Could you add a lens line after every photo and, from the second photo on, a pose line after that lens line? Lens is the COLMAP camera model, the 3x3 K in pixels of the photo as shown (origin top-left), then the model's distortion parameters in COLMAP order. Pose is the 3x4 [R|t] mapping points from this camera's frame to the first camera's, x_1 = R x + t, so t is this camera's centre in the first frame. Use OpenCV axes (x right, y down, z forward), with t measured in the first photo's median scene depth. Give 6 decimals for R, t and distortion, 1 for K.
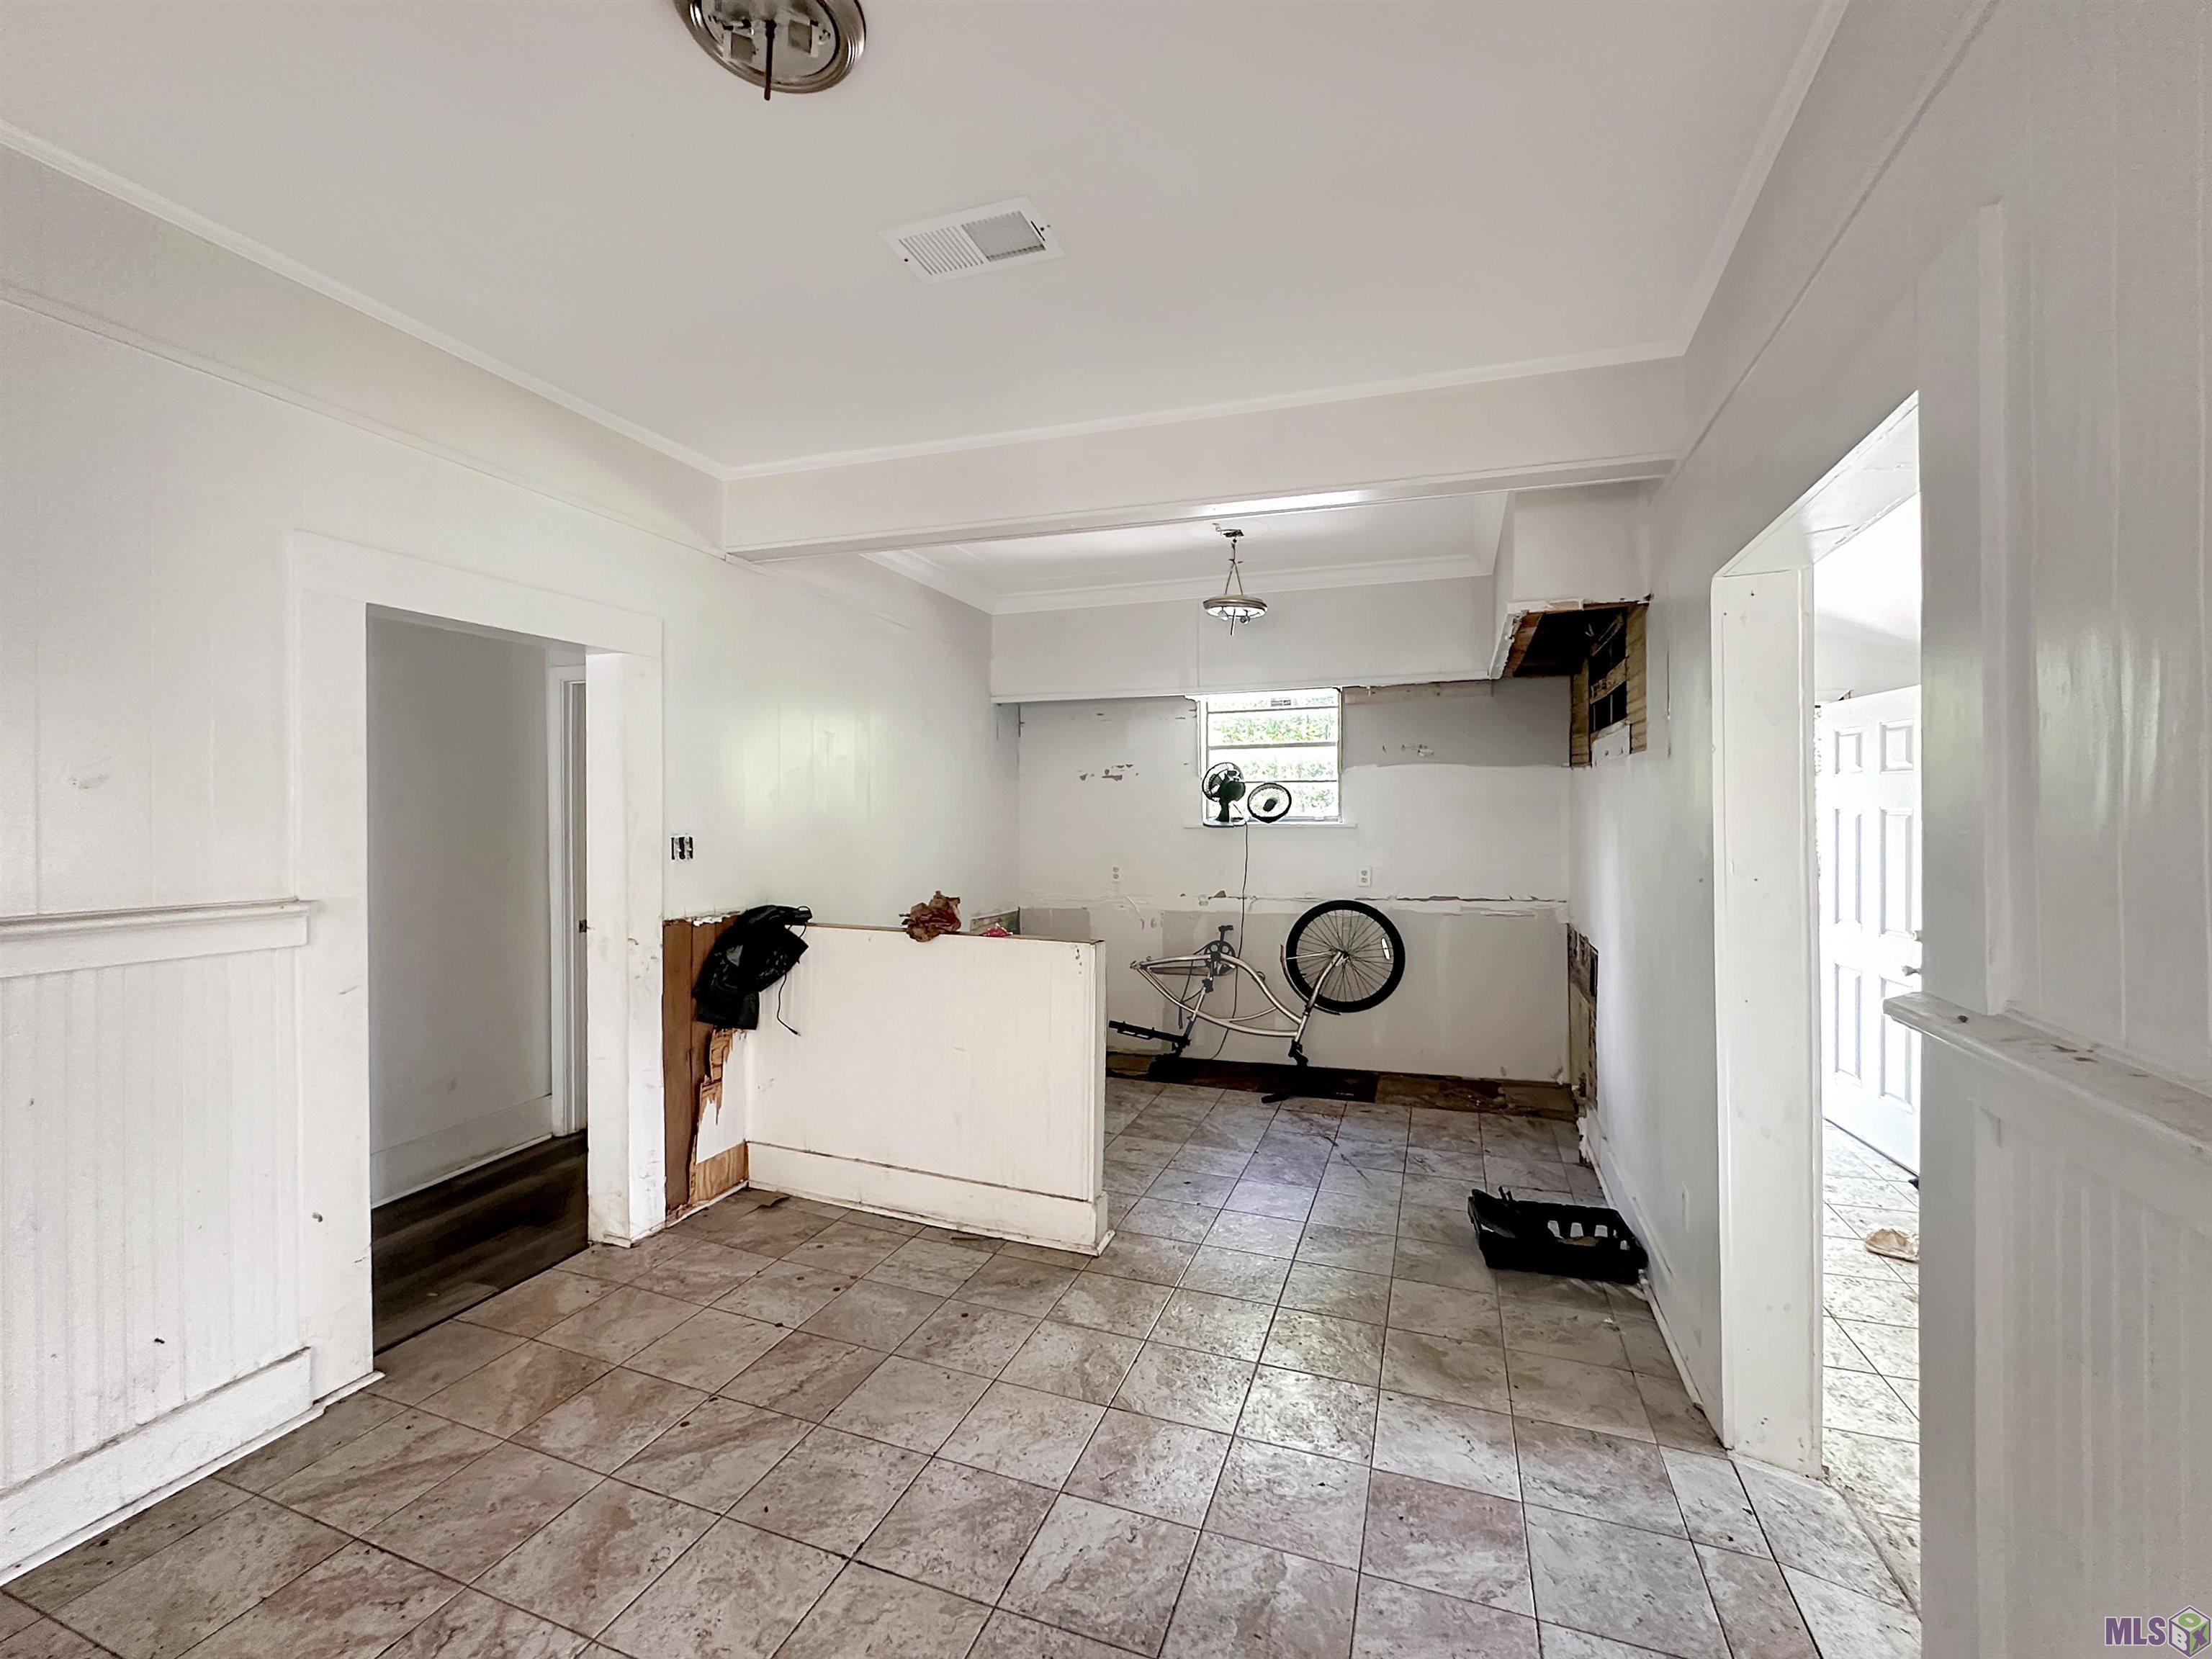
lens RADIAL K [[900.0, 0, 1011.3], [0, 900.0, 814.3], [0, 0, 1]] dist [-0.002751, -0.000128]
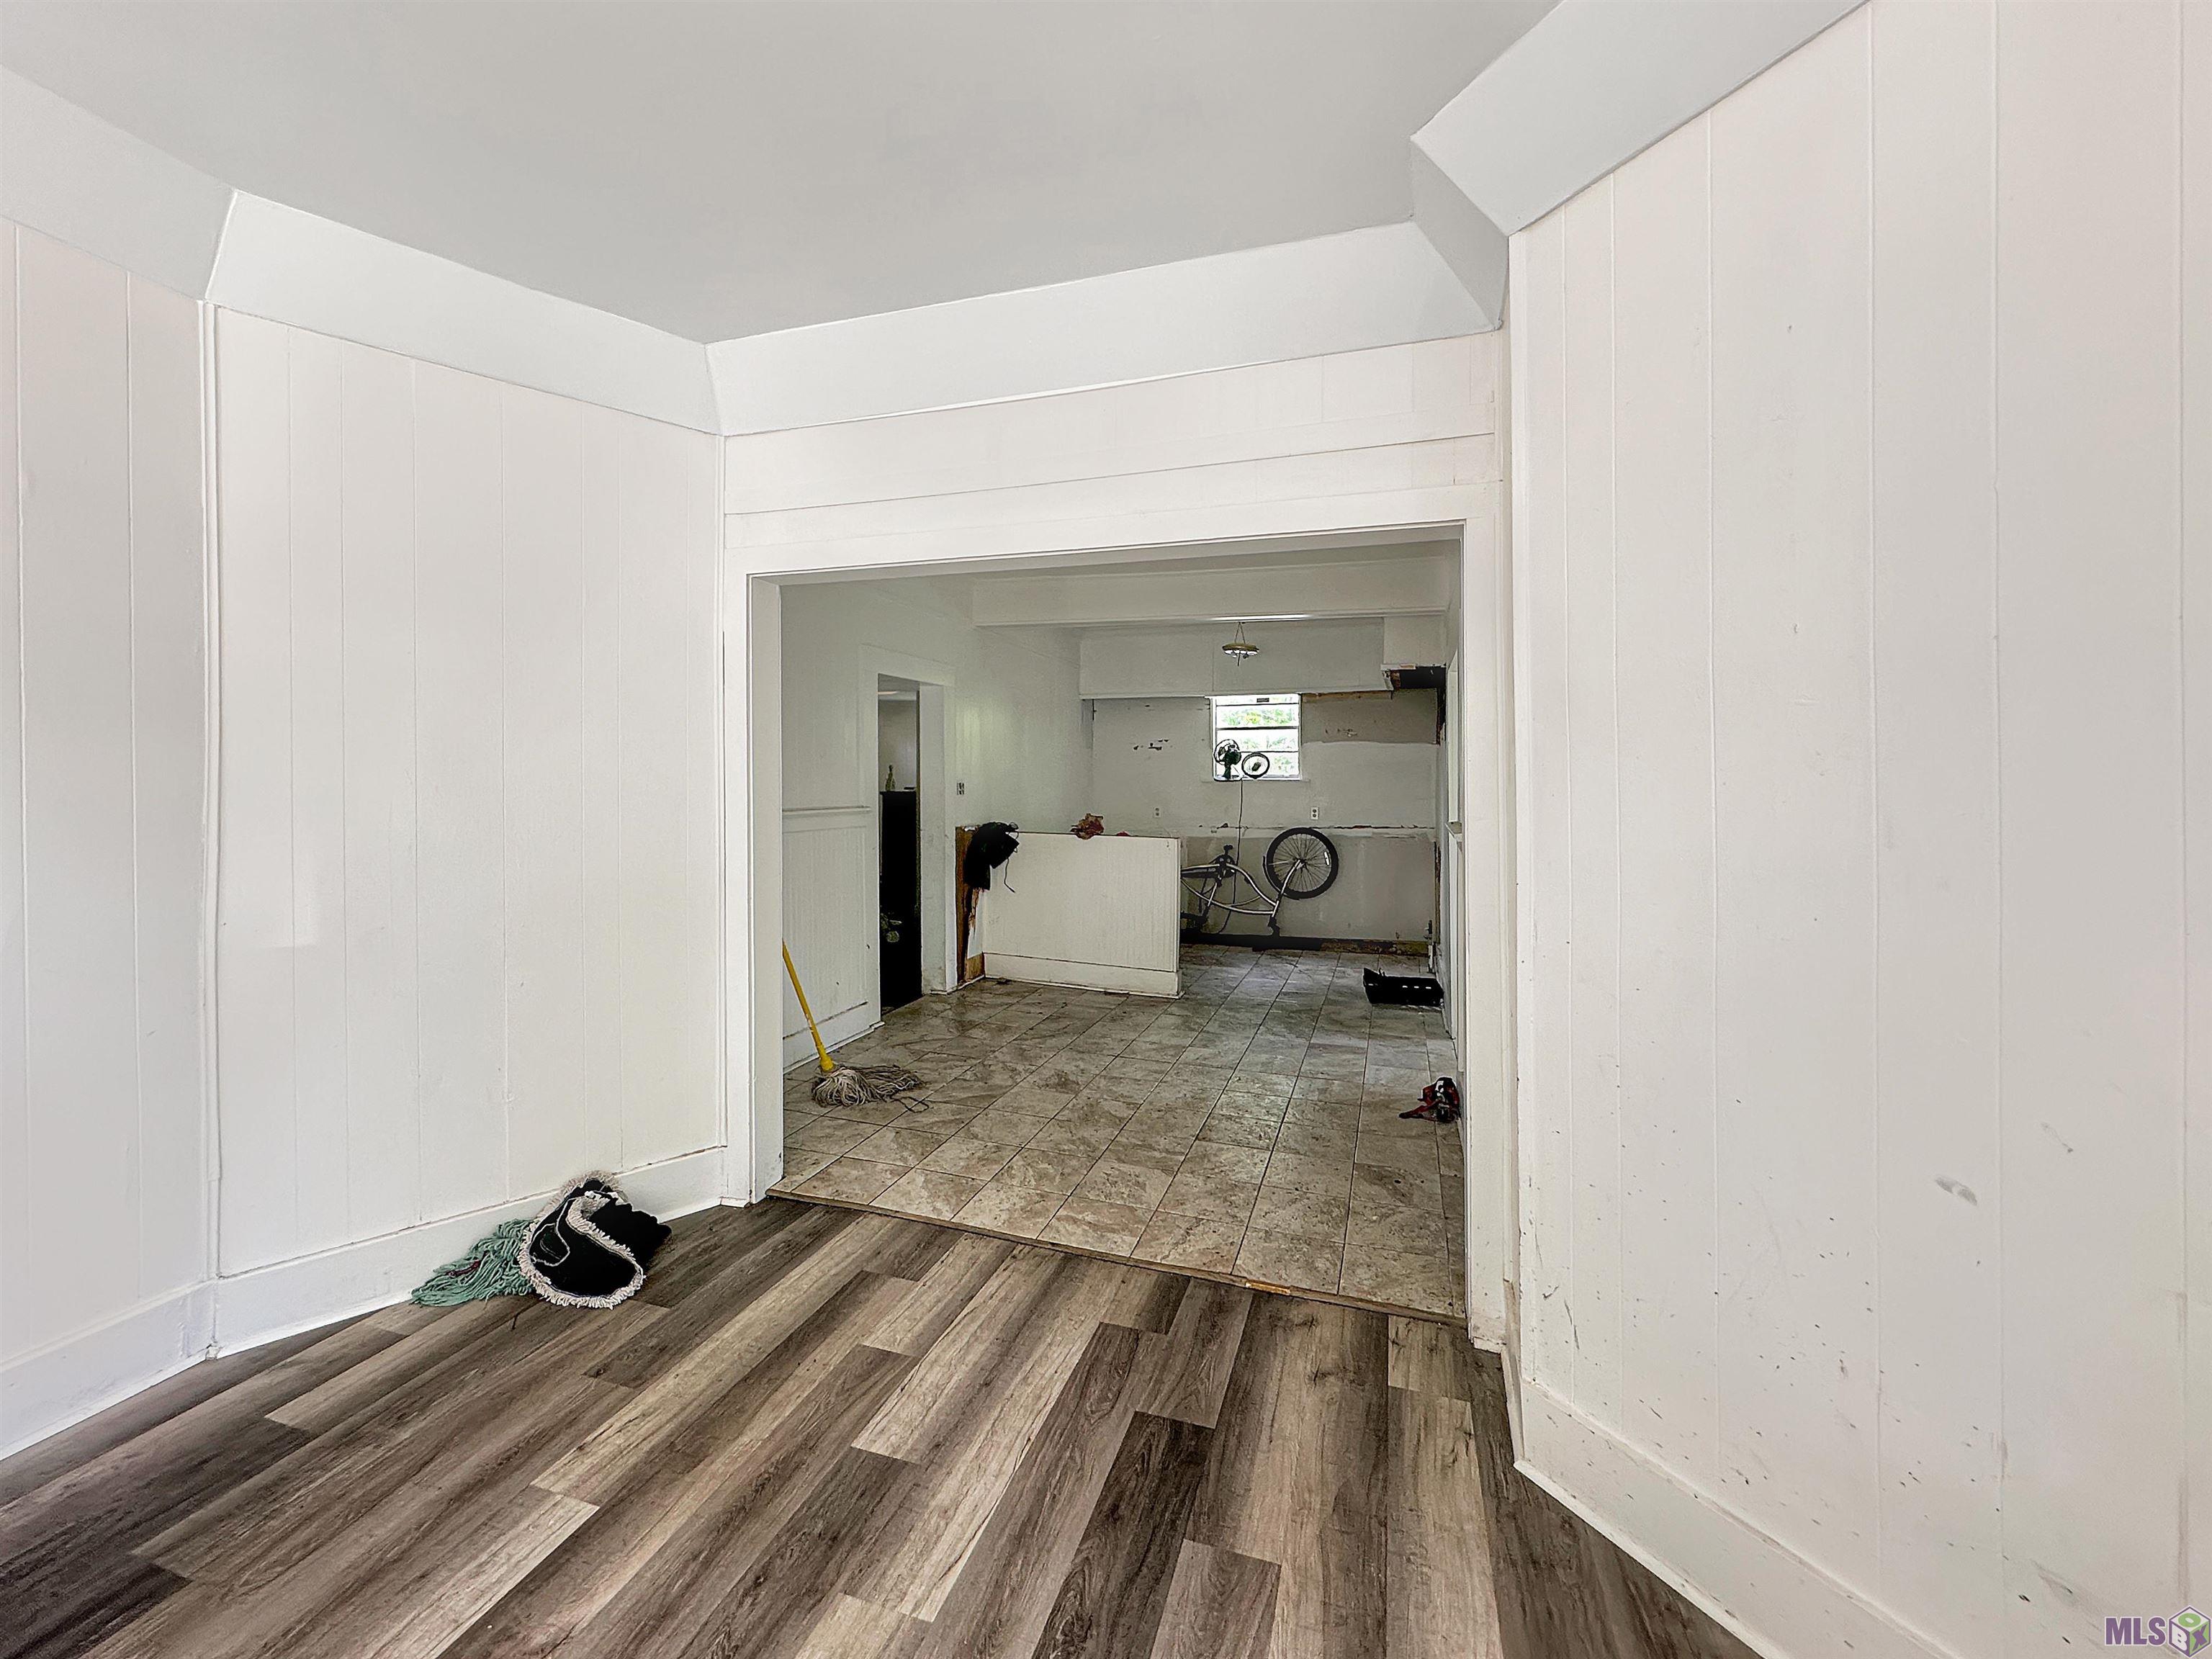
lens RADIAL K [[900.0, 0, 1113.5], [0, 900.0, 781.9], [0, 0, 1]] dist [-0.002751, -0.000128]
pose [[0.989584, -0.000116, 0.143954, -0.189961], [-0.000414, 0.999993, 0.003652, 0.009945], [-0.143954, -0.003674, 0.989578, -0.528650]]
